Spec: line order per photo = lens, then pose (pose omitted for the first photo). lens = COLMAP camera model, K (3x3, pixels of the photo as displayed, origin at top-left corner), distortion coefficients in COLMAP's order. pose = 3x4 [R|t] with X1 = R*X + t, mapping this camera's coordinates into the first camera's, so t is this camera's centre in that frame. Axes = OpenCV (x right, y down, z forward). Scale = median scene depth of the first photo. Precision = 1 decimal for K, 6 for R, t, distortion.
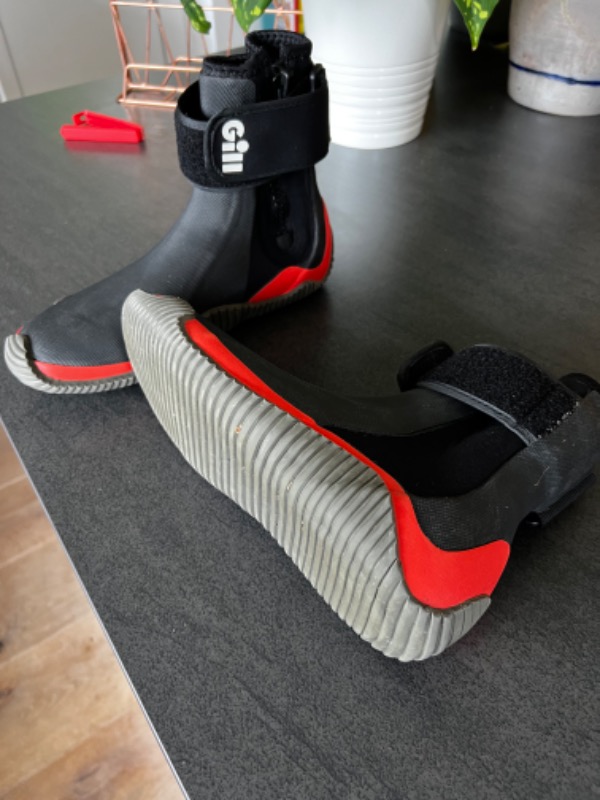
lens RADIAL K [[549.0, 0, 297.3], [0, 549.0, 402.2], [0, 0, 1]] dist [0.006442, 0.004325]
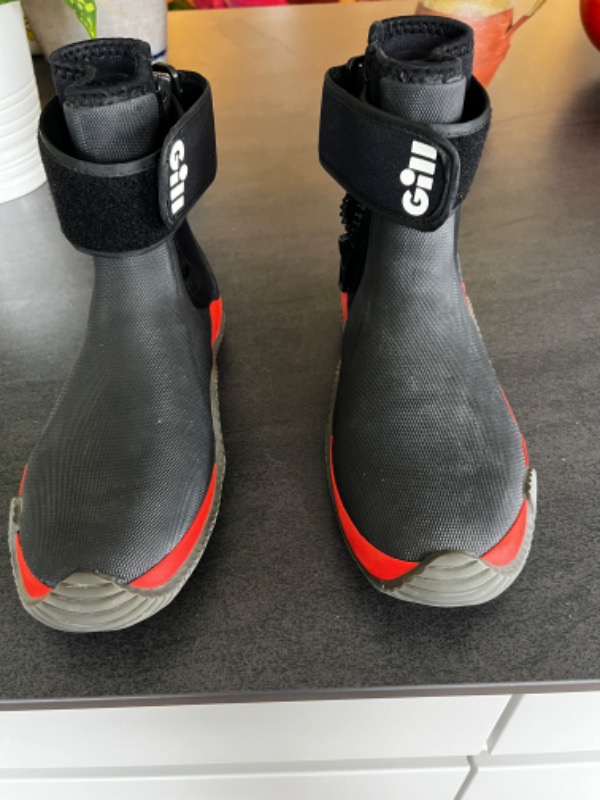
lens RADIAL K [[549.0, 0, 298.6], [0, 549.0, 397.5], [0, 0, 1]] dist [0.006442, 0.004325]
pose [[0.590358, -0.602240, 0.537386, -0.728252], [0.614502, 0.767032, 0.184525, -0.299236], [-0.523321, 0.221289, 0.822901, 0.377434]]
